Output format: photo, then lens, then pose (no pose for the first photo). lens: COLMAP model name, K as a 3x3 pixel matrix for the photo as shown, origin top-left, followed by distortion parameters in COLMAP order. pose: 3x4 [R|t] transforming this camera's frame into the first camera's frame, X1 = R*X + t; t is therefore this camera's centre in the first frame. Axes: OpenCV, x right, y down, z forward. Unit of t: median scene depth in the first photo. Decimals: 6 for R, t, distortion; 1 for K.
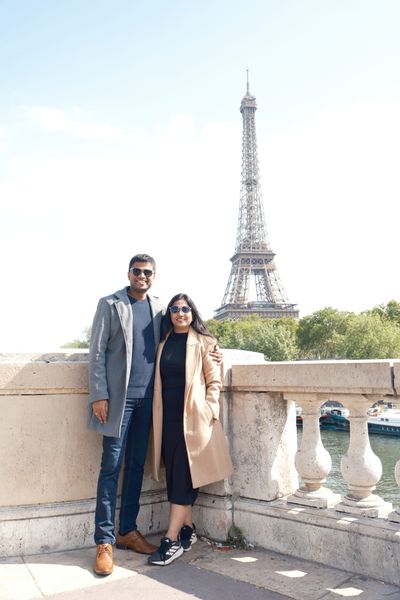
lens RADIAL K [[558.7, 0, 201.8], [0, 558.7, 299.9], [0, 0, 1]] dist [-0.007804, 0.002452]
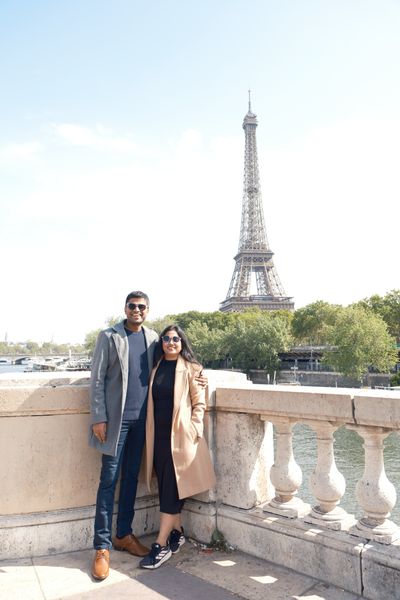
lens RADIAL K [[487.3, 0, 202.7], [0, 487.3, 299.3], [0, 0, 1]] dist [0.007283, -0.003883]
pose [[0.999898, 0.000723, -0.014272, 0.040001], [-0.000527, 0.999906, 0.013732, -0.078193], [0.014280, -0.013723, 0.999804, 0.005109]]
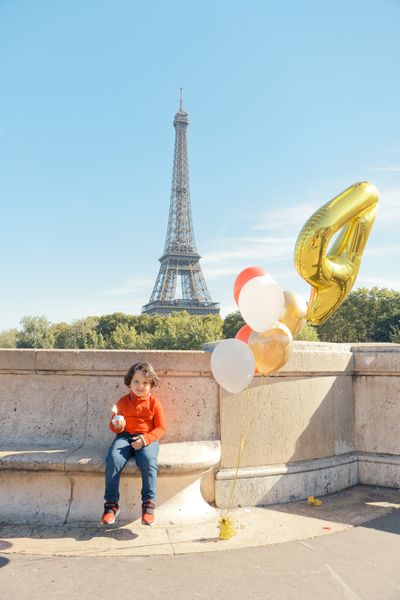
lens RADIAL K [[511.3, 0, 200.1], [0, 511.3, 300.1], [0, 0, 1]] dist [-0.011531, 0.007228]
pose [[0.988557, 0.035473, 0.146617, -0.612463], [-0.036336, 0.999334, 0.003210, 0.002636], [-0.146406, -0.008501, 0.989188, -0.097161]]
